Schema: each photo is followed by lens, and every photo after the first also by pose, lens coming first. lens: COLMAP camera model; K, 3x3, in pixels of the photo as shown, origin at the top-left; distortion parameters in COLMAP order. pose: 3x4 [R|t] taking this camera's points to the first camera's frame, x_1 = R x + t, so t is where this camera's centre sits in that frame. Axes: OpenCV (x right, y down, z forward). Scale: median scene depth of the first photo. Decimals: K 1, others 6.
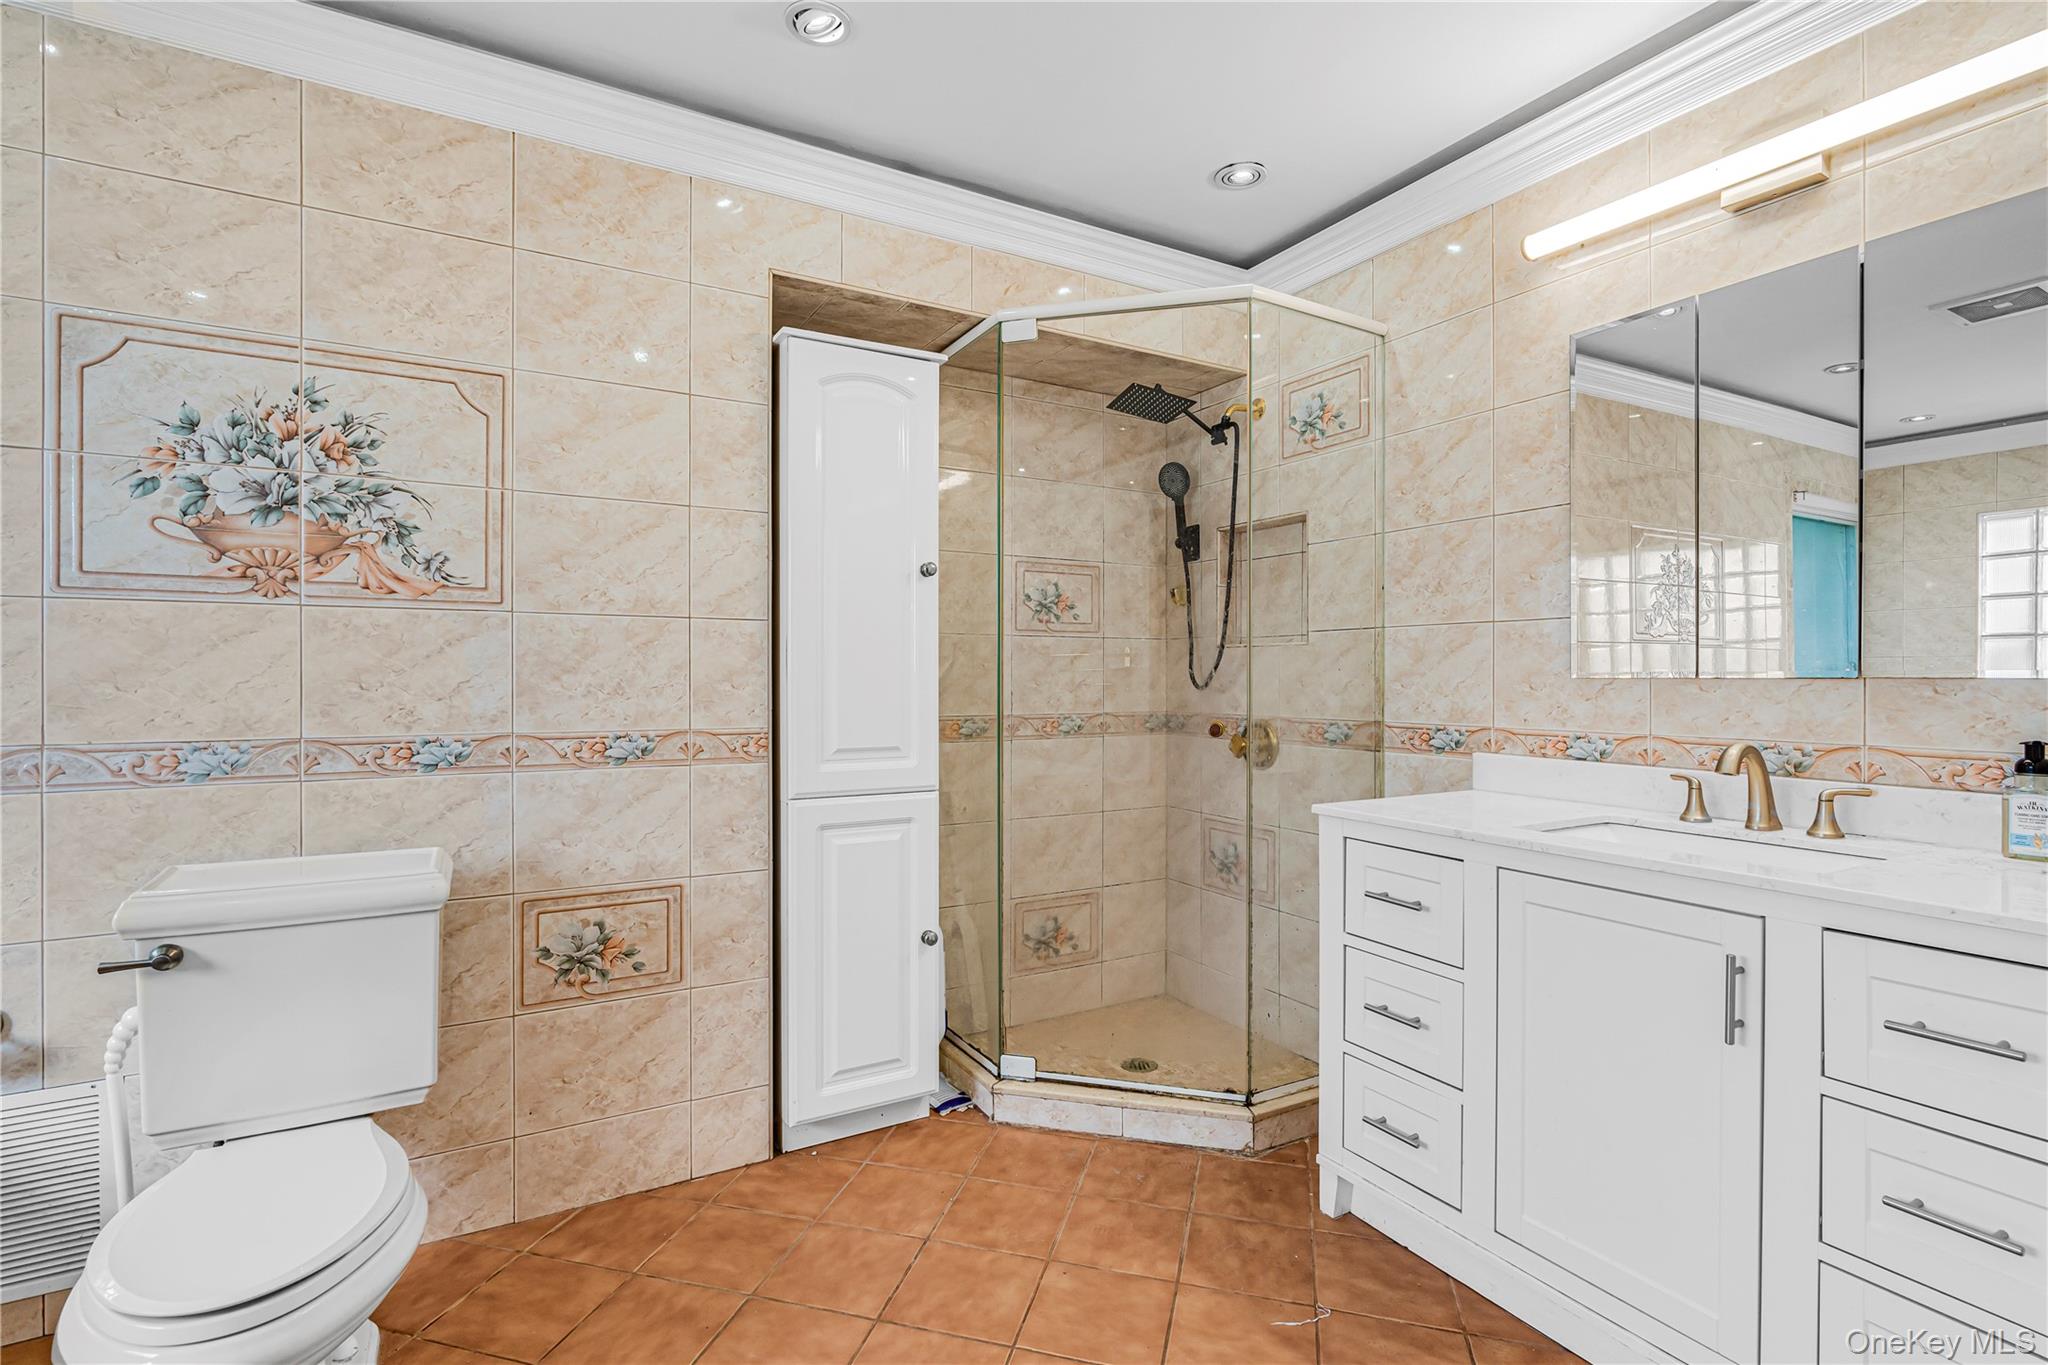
lens RADIAL K [[960.9, 0, 1026.0], [0, 960.9, 678.1], [0, 0, 1]] dist [-0.001320, 0.000490]
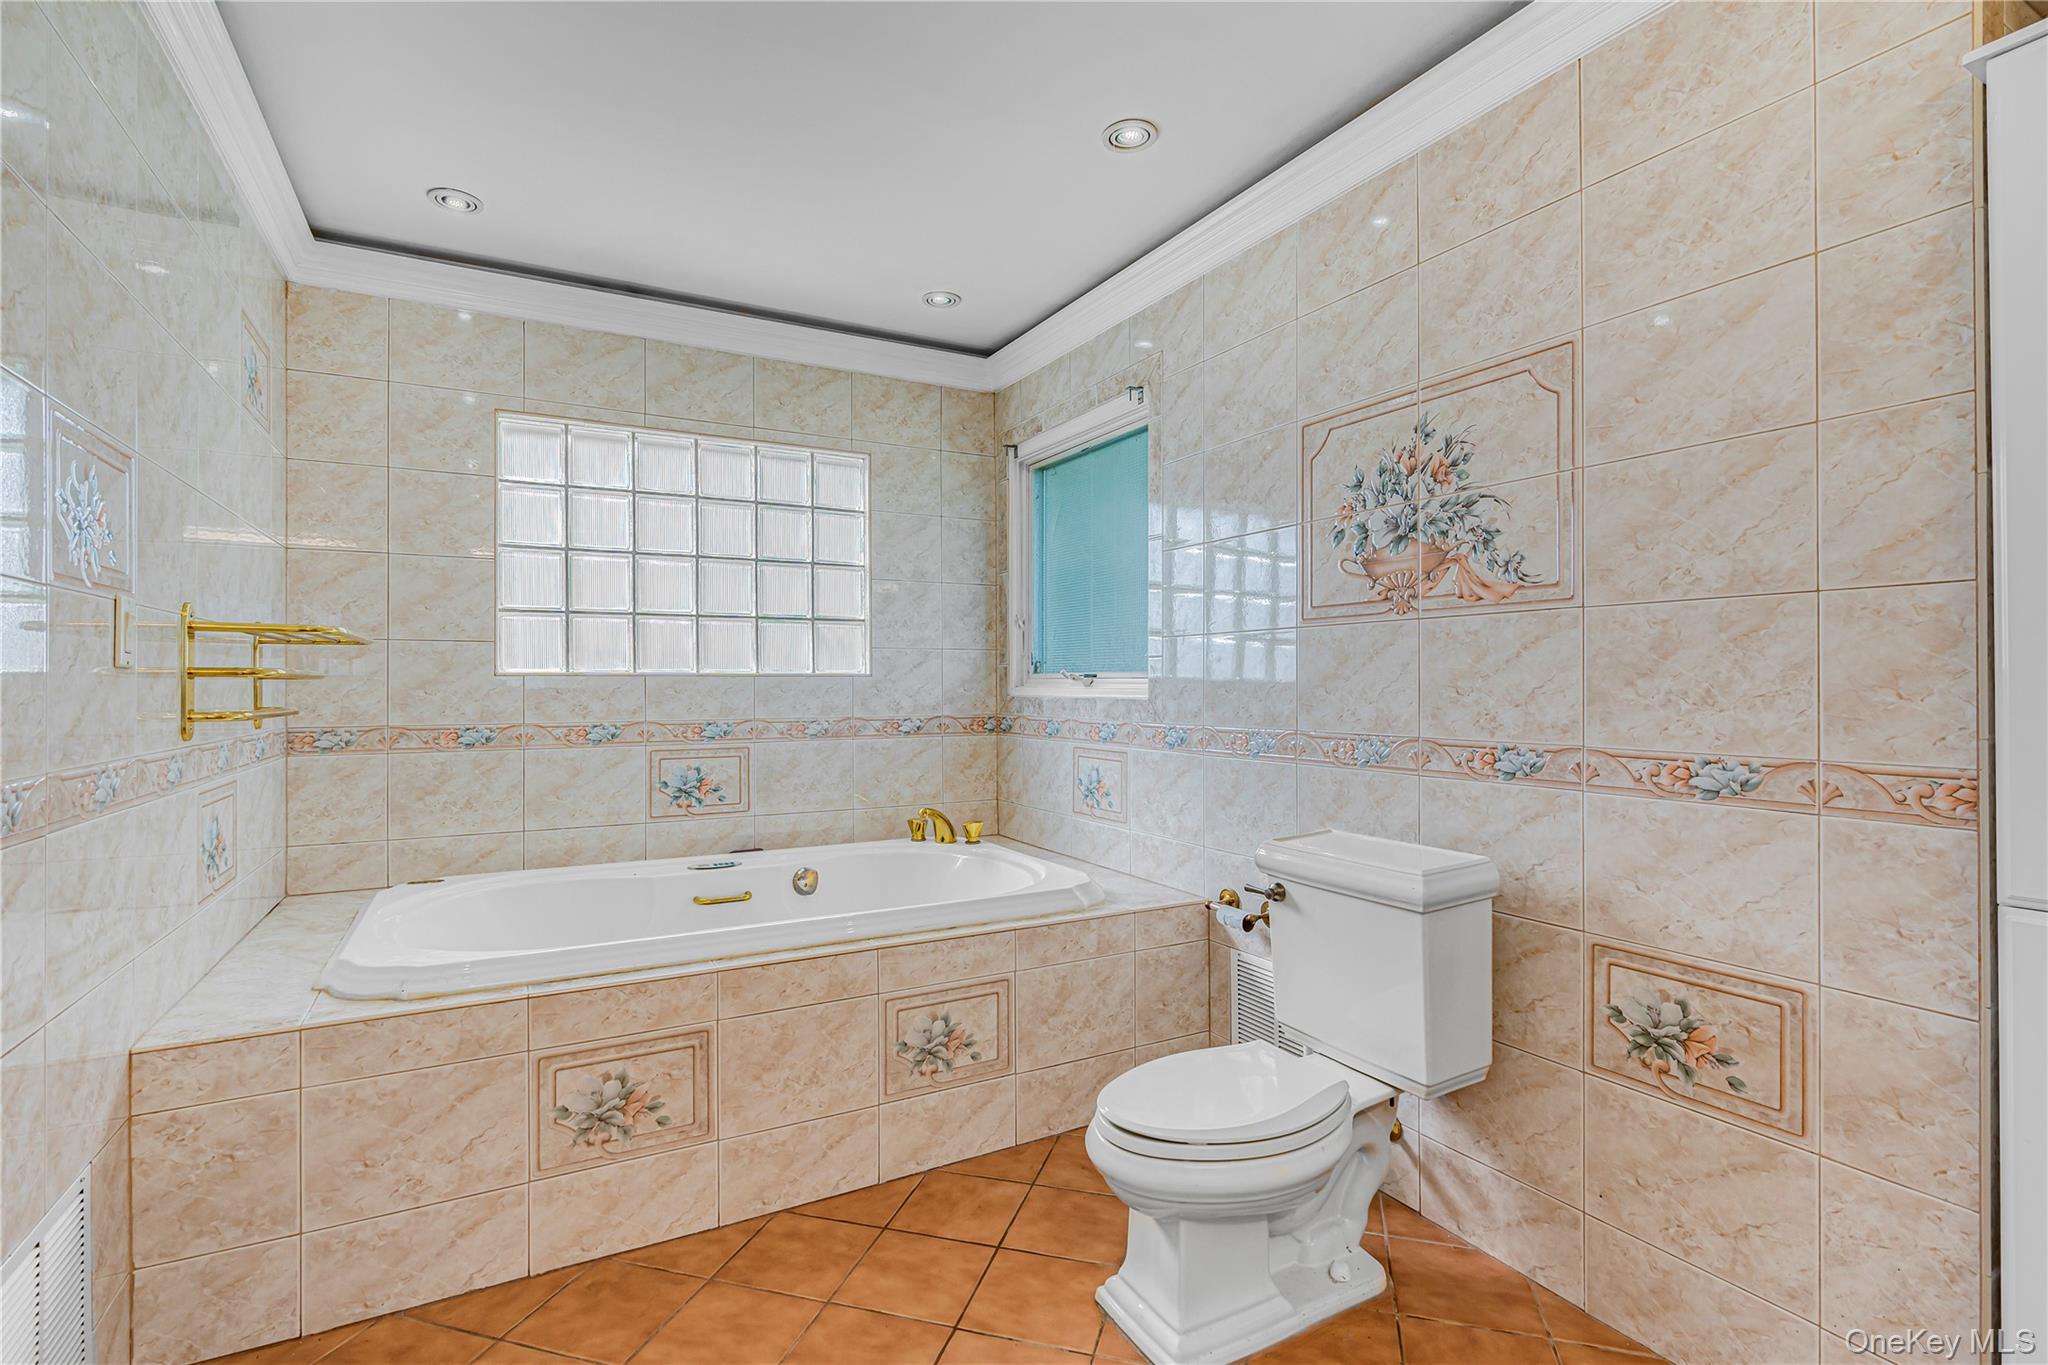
lens RADIAL K [[960.9, 0, 1026.0], [0, 960.9, 678.1], [0, 0, 1]] dist [-0.001320, 0.000490]
pose [[-0.014258, -0.006039, -0.999880, 0.348412], [0.004270, 0.999972, -0.006100, -0.001510], [0.999889, -0.004357, -0.014232, 0.514681]]
